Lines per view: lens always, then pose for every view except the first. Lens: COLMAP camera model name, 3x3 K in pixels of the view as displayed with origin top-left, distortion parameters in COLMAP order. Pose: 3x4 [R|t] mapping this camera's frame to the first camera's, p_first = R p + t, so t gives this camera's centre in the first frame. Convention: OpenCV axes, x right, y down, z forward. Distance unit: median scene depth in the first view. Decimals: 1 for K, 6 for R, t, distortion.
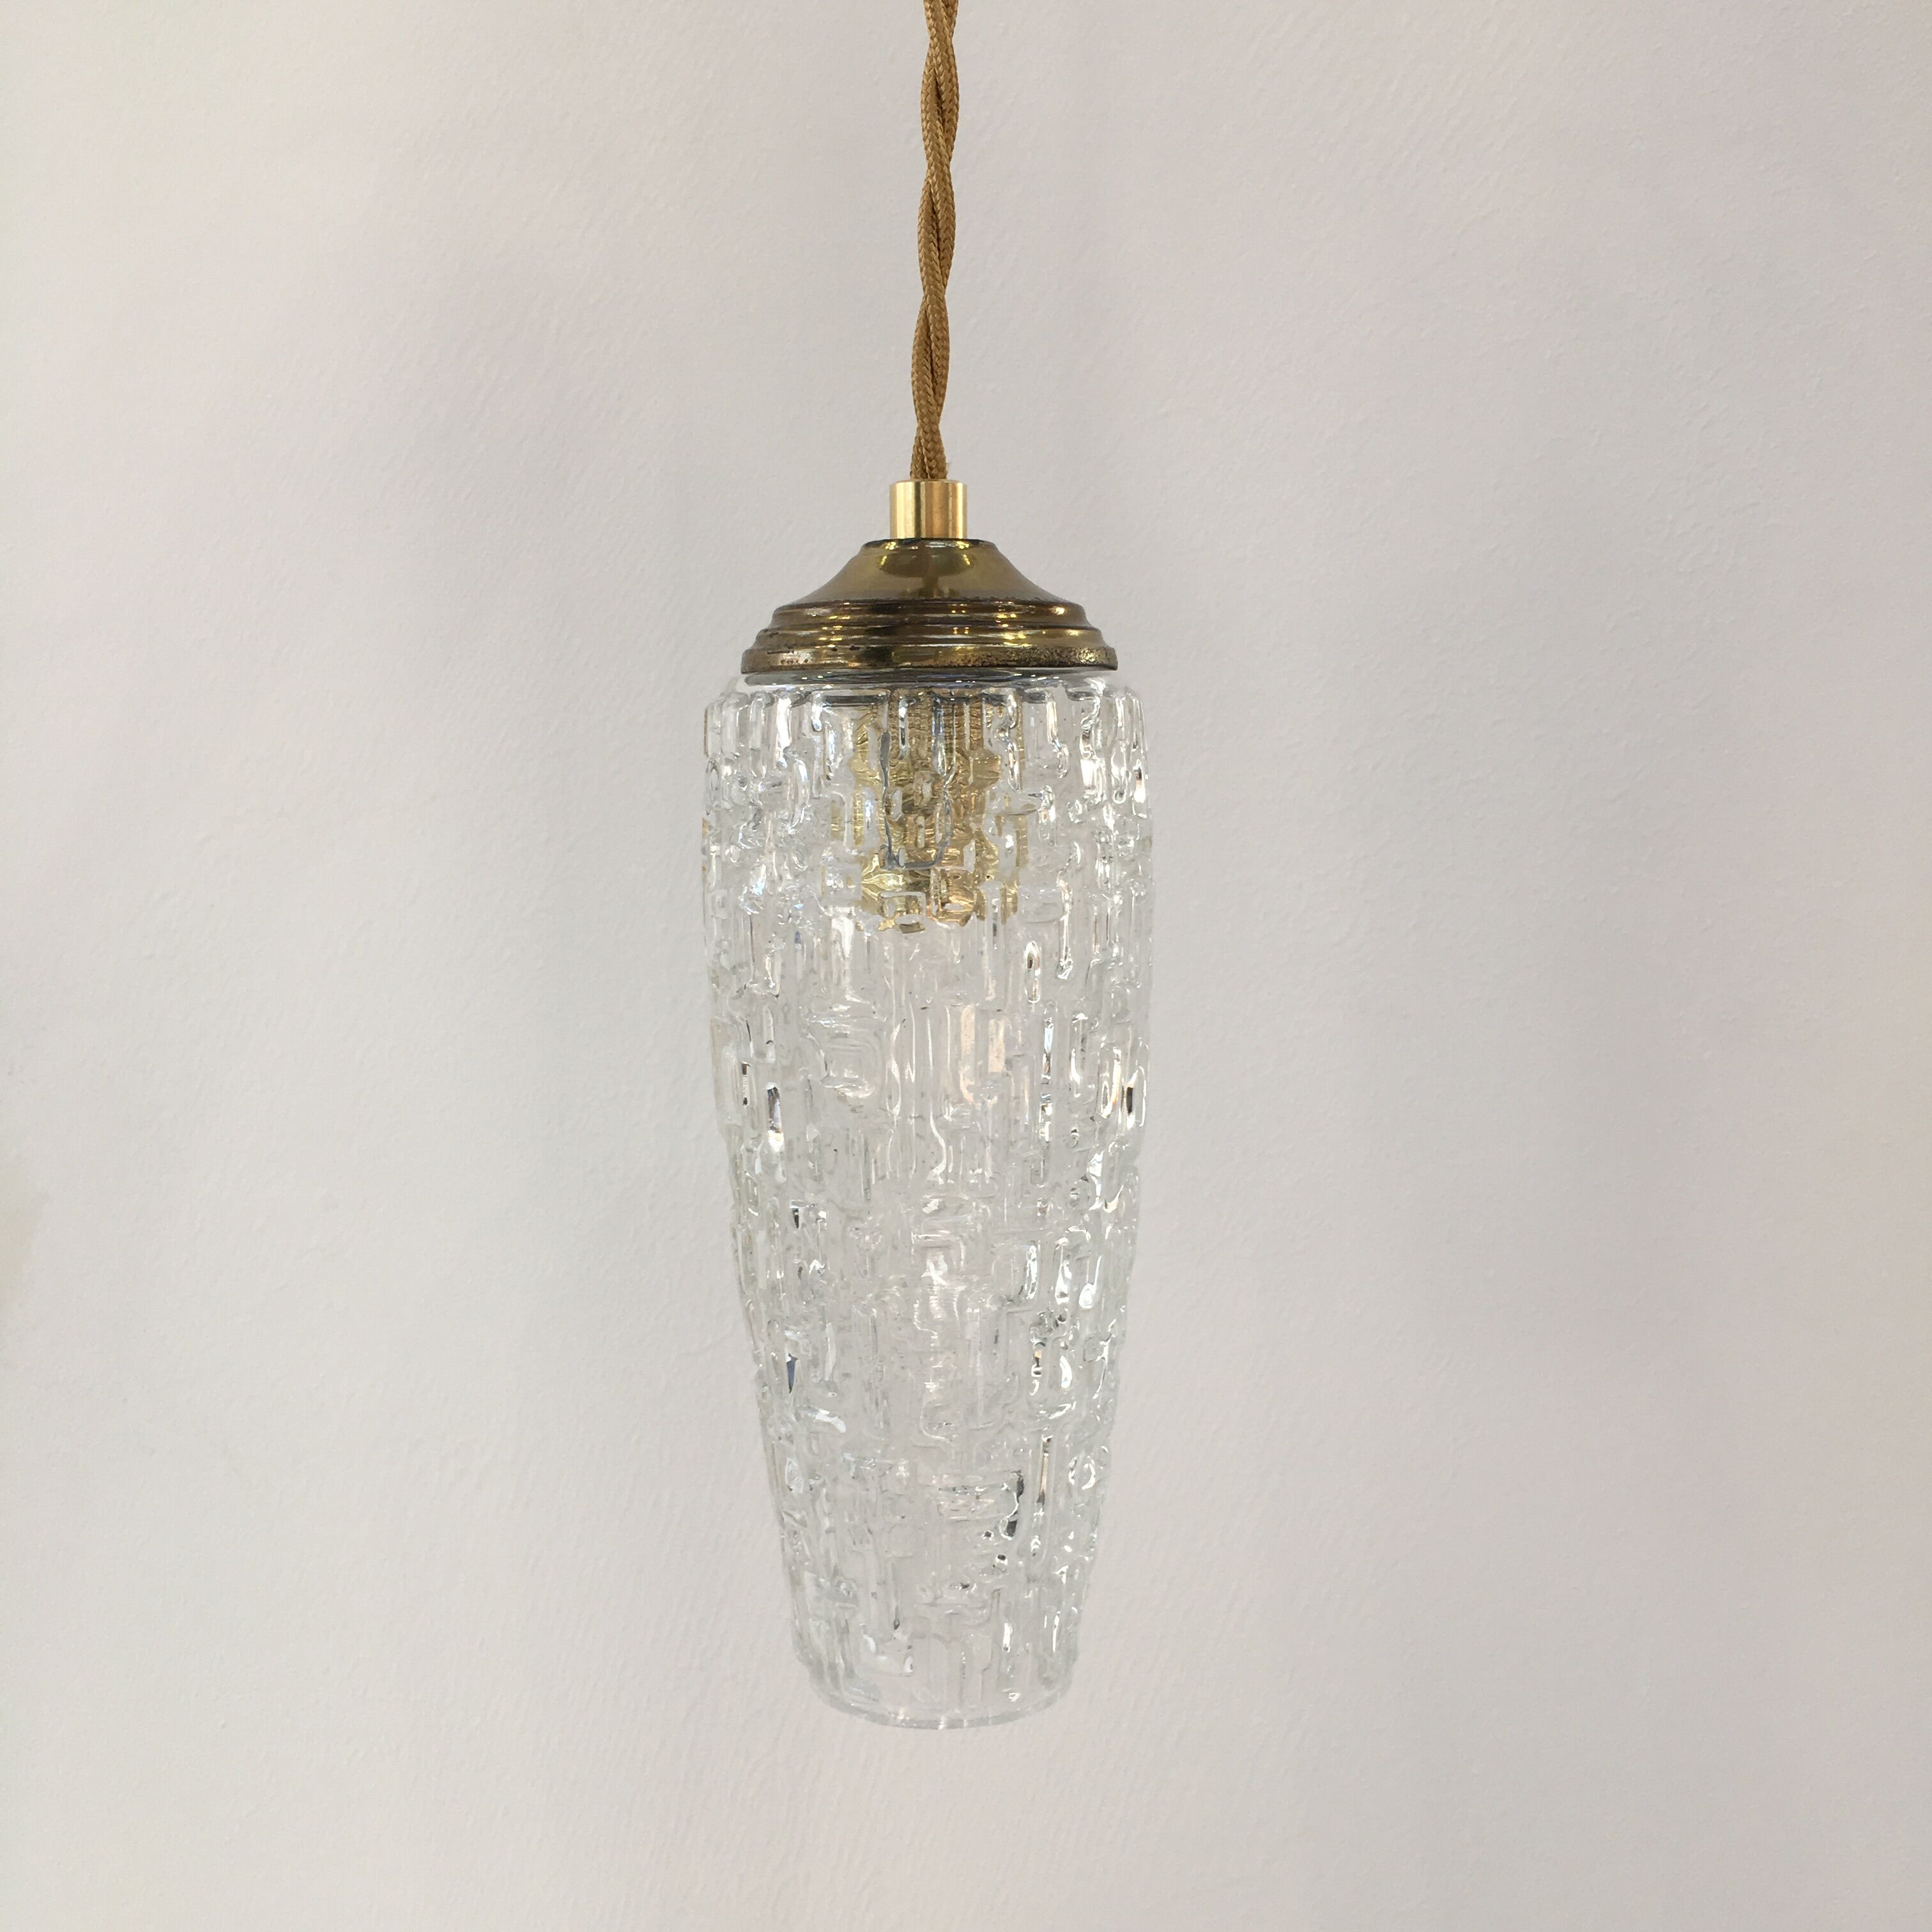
lens RADIAL K [[2363.0, 0, 966.0], [0, 2363.0, 966.0], [0, 0, 1]] dist [0.110714, 0.017964]
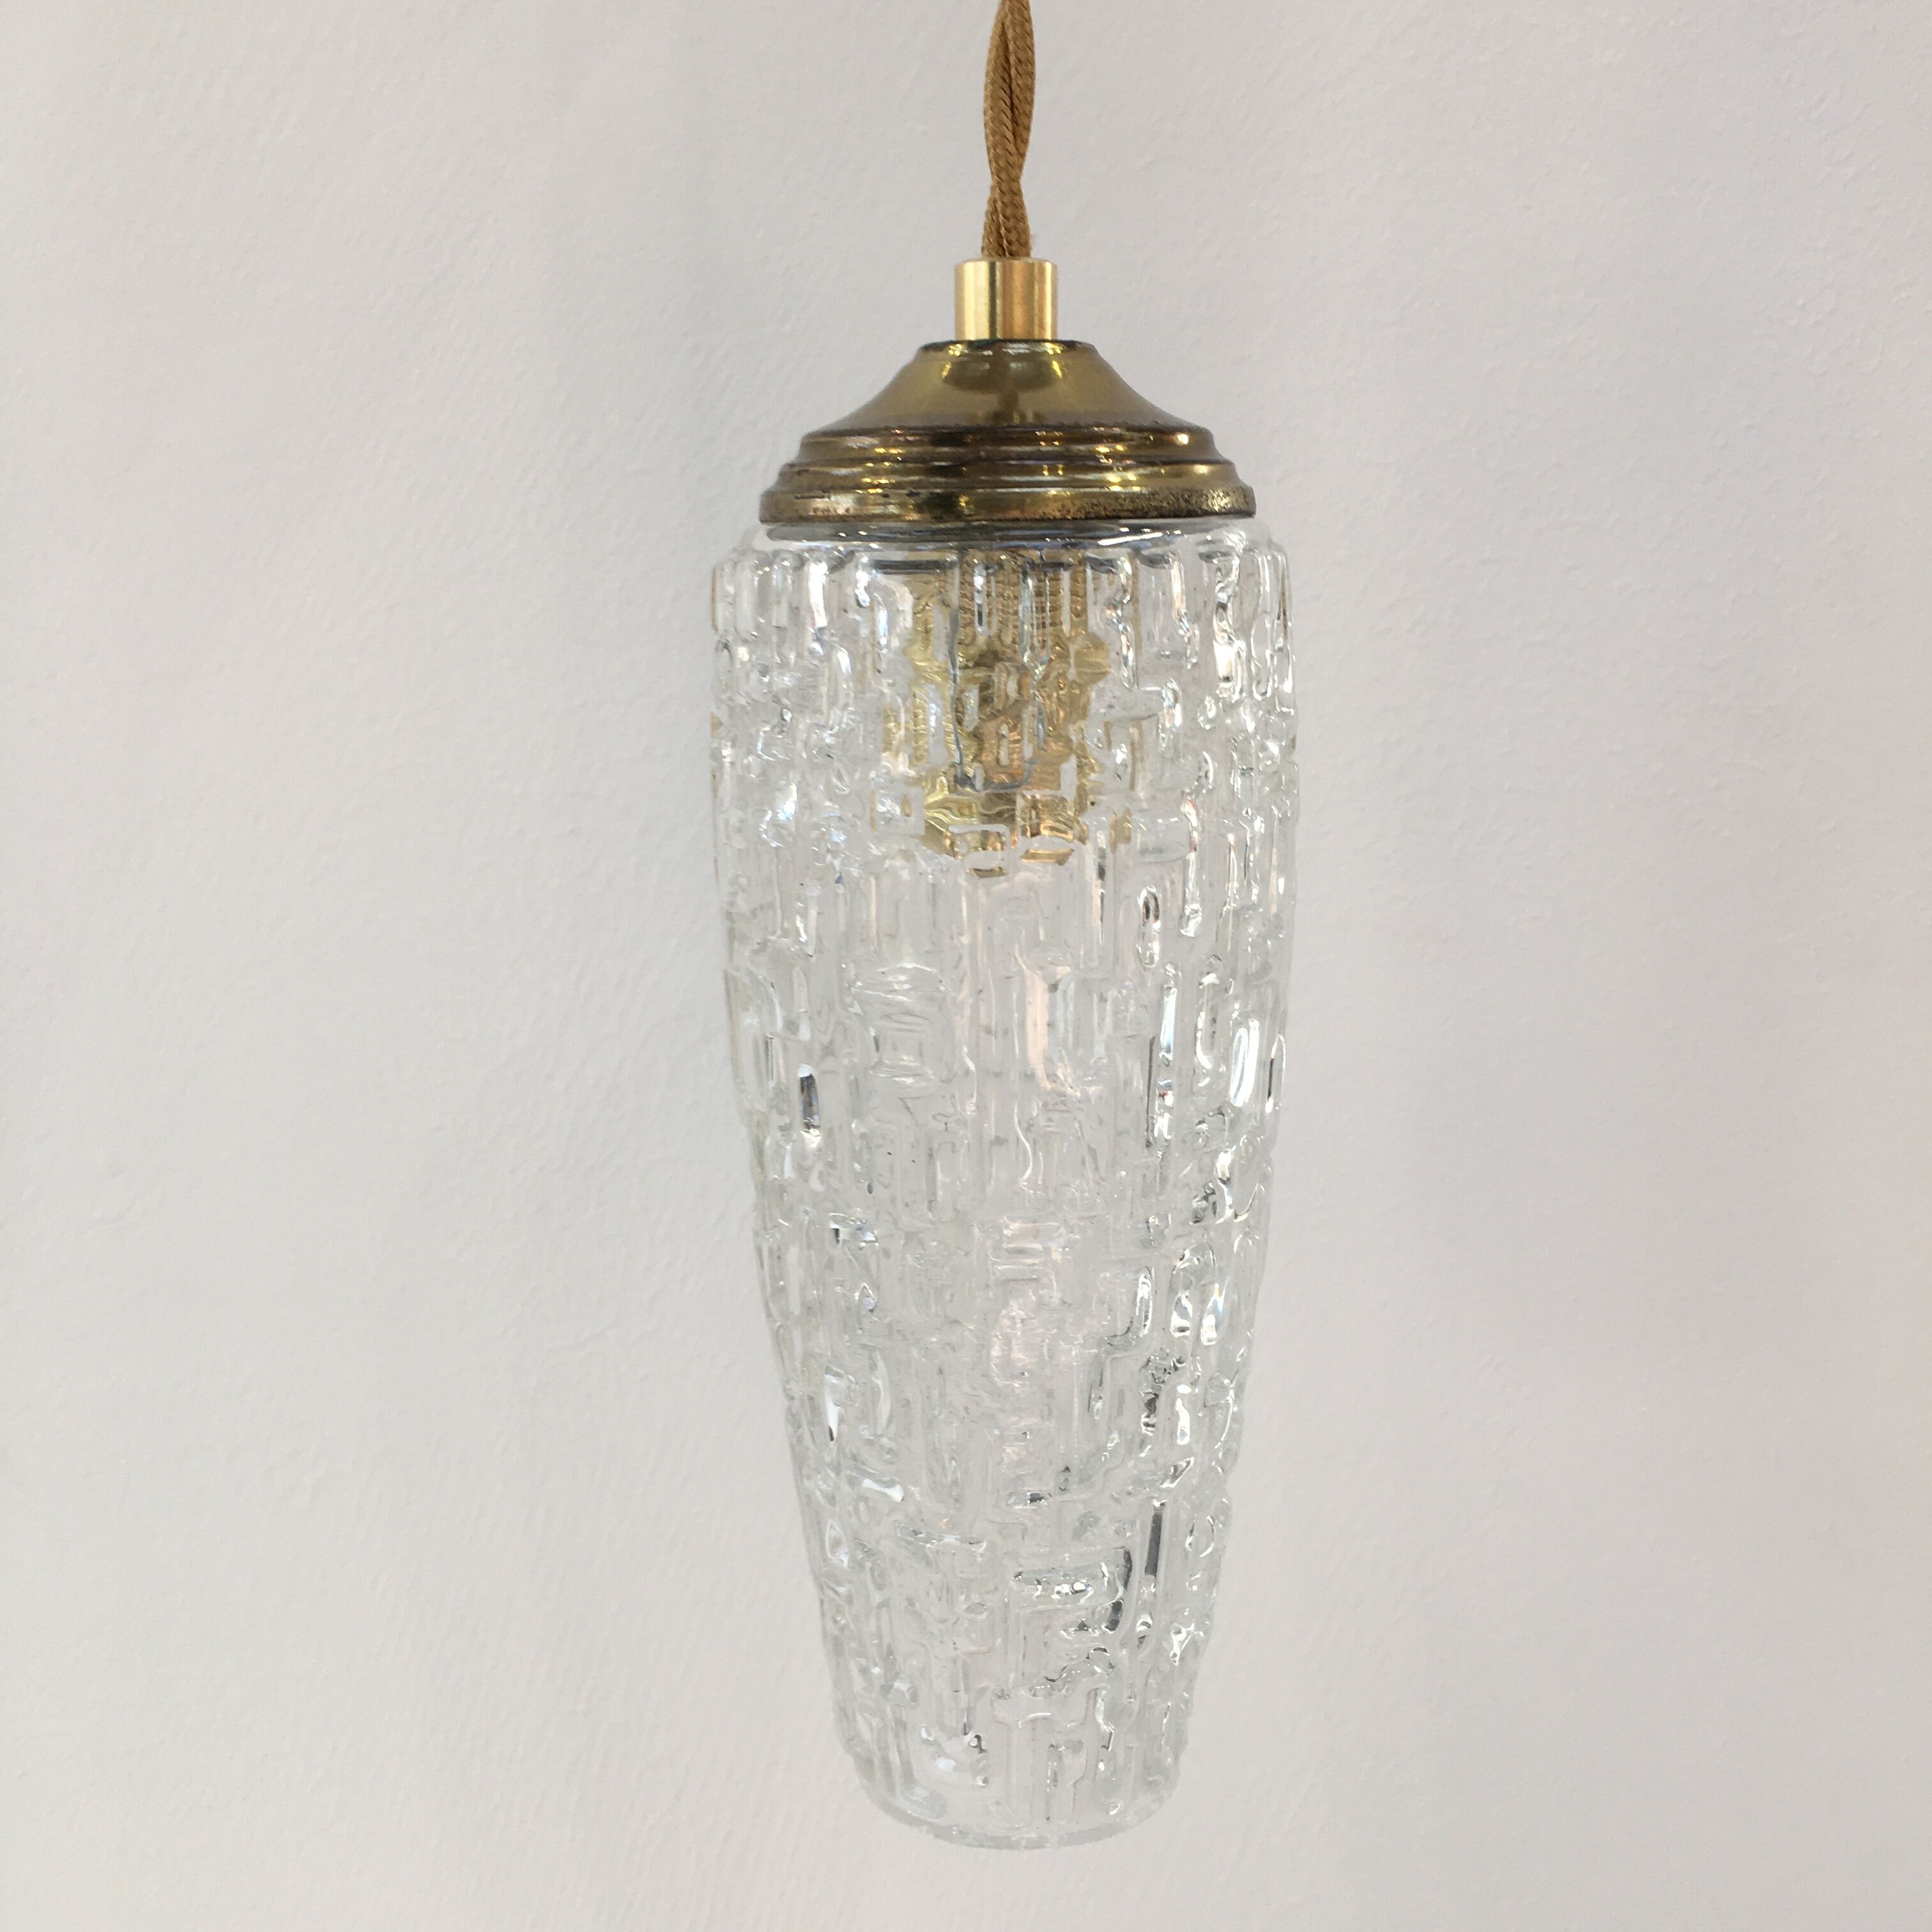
lens RADIAL K [[2363.0, 0, 966.0], [0, 2363.0, 966.0], [0, 0, 1]] dist [0.110714, 0.017964]
pose [[0.999995, -0.002824, -0.001653, -0.028547], [0.002967, 0.995556, 0.094123, -0.054806], [0.001380, -0.094127, 0.995559, 0.235063]]
